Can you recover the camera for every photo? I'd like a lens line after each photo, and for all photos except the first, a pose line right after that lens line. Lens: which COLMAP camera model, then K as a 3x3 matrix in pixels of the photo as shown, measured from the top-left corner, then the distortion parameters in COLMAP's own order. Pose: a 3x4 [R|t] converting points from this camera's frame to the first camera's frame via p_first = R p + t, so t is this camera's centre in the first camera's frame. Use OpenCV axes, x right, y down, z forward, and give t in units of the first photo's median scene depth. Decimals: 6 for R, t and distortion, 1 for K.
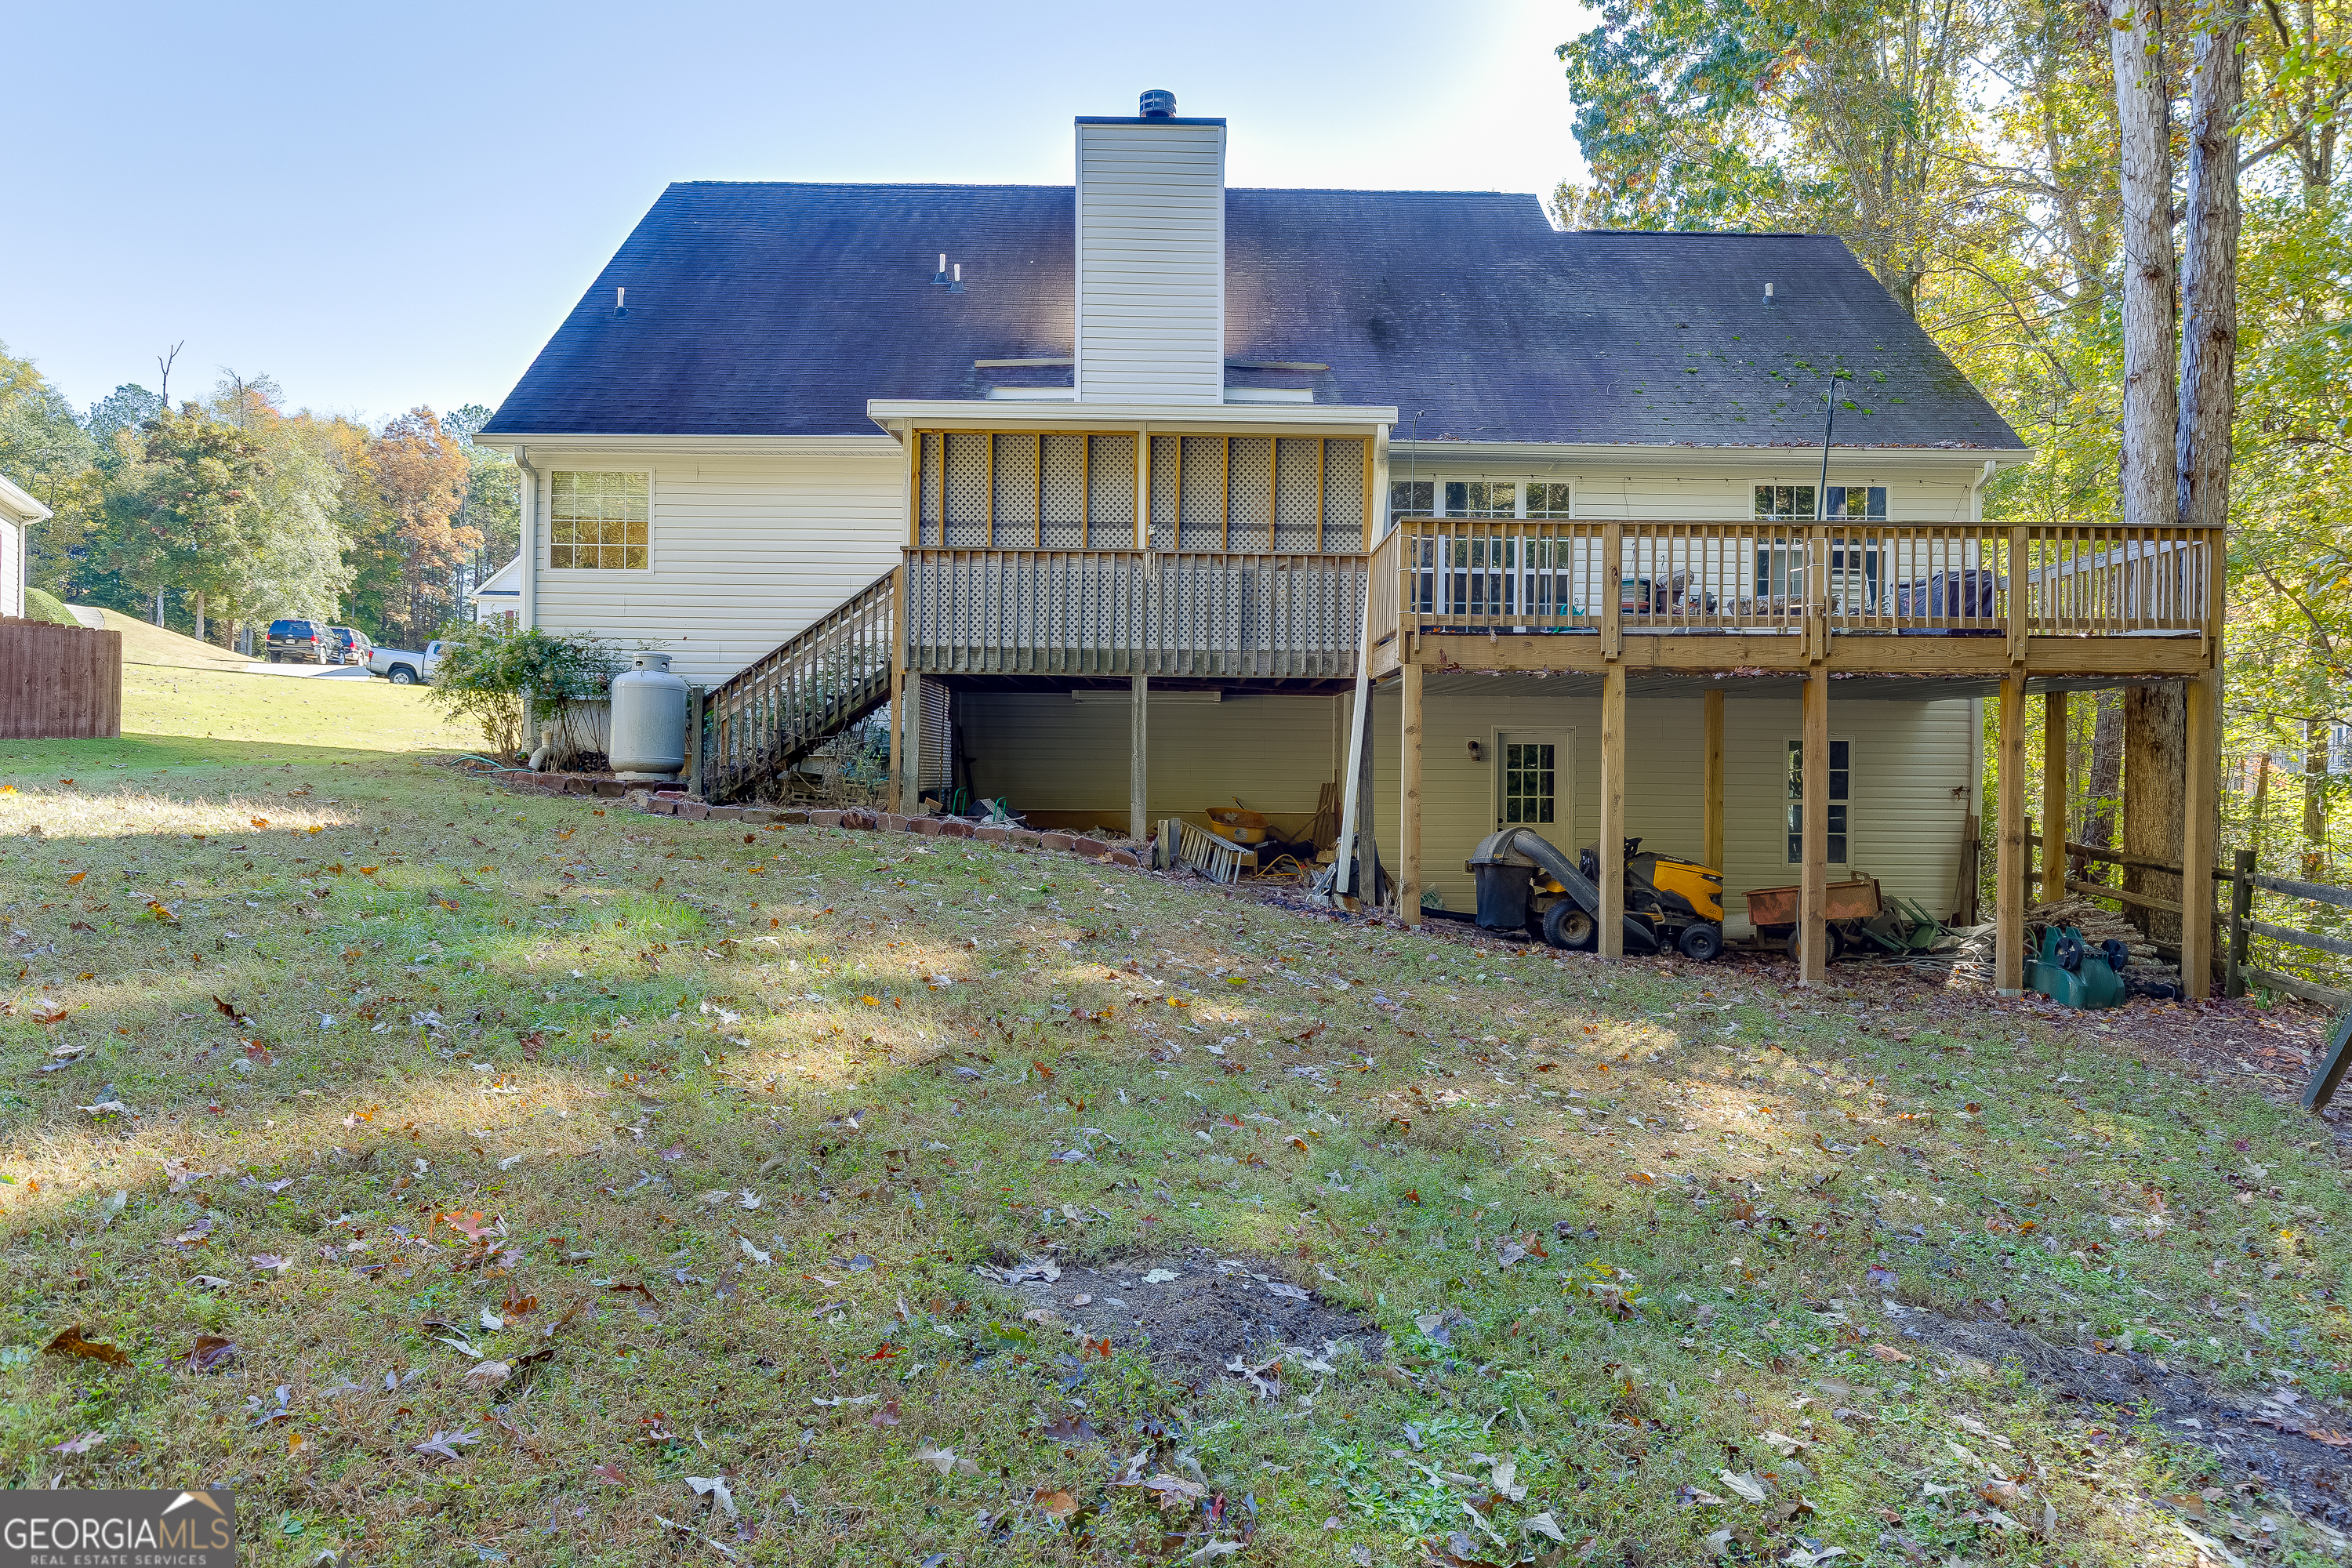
lens RADIAL K [[1483.5, 0, 1209.1], [0, 1483.5, 784.9], [0, 0, 1]] dist [0.005891, -0.000605]
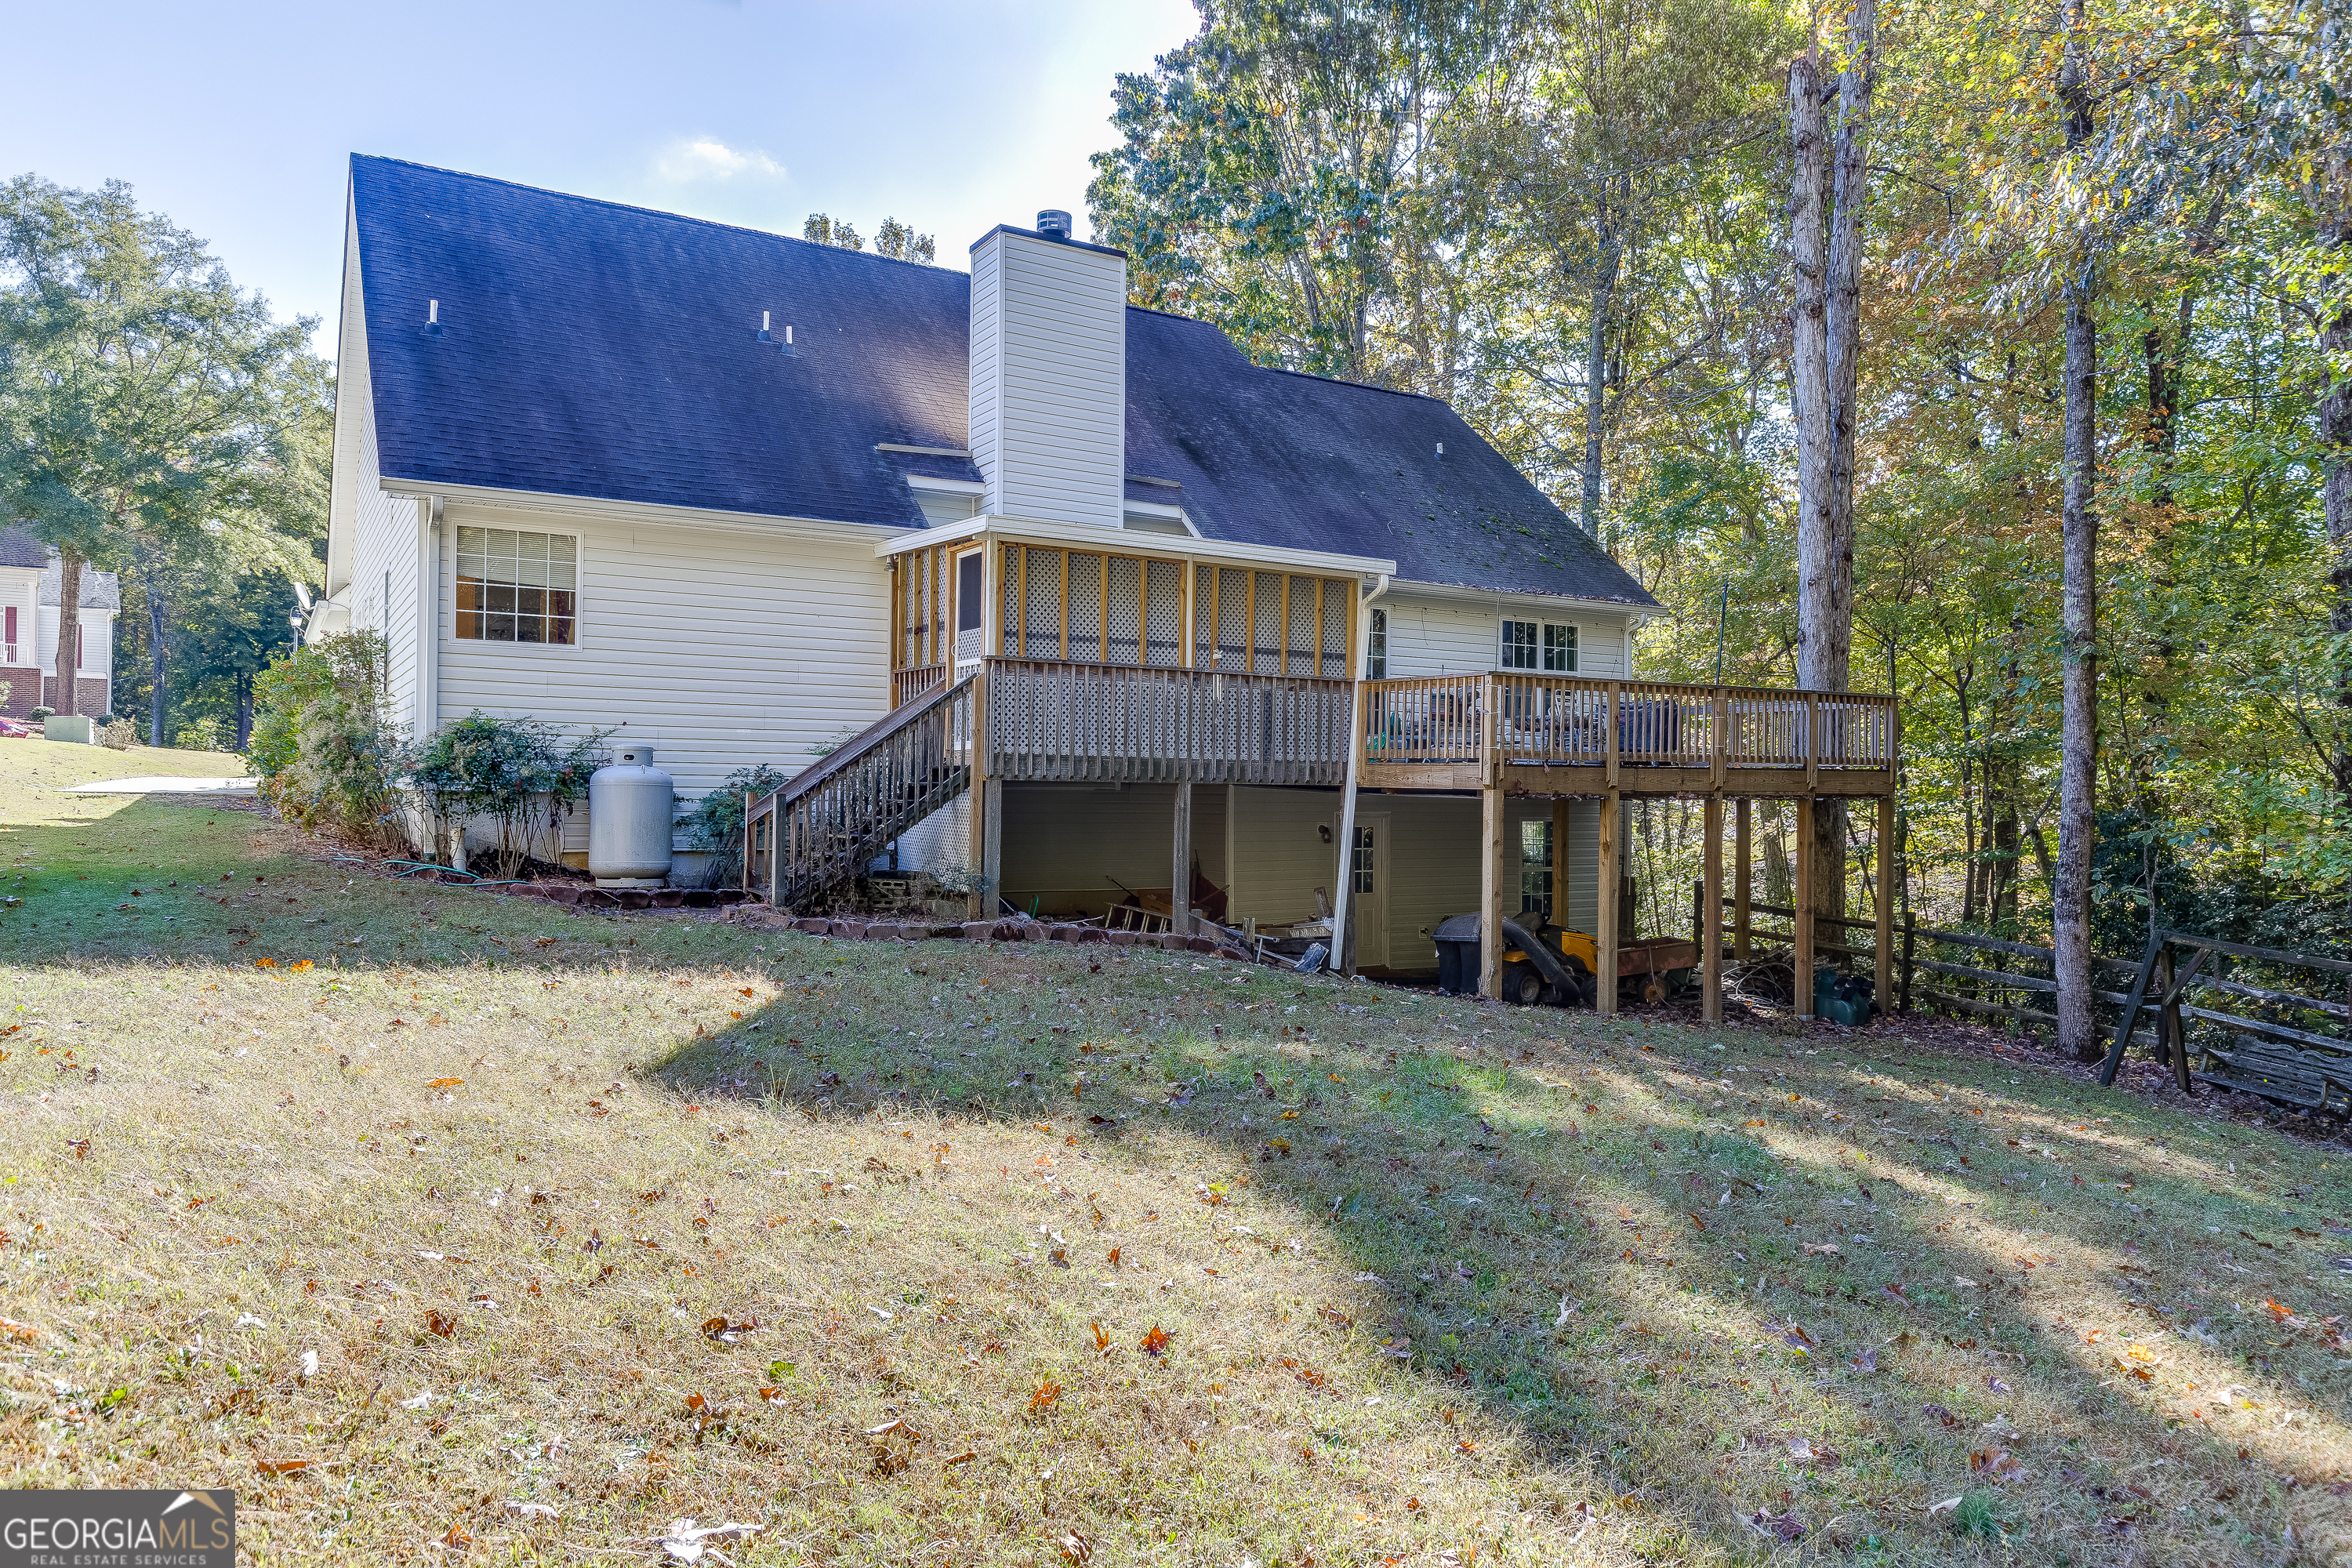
lens RADIAL K [[1483.5, 0, 1209.1], [0, 1483.5, 784.9], [0, 0, 1]] dist [0.005891, -0.000605]
pose [[0.863666, 0.003459, 0.504052, -0.571858], [-0.000112, 0.999978, -0.006671, -0.063067], [-0.504064, 0.005705, 0.863647, 0.041057]]
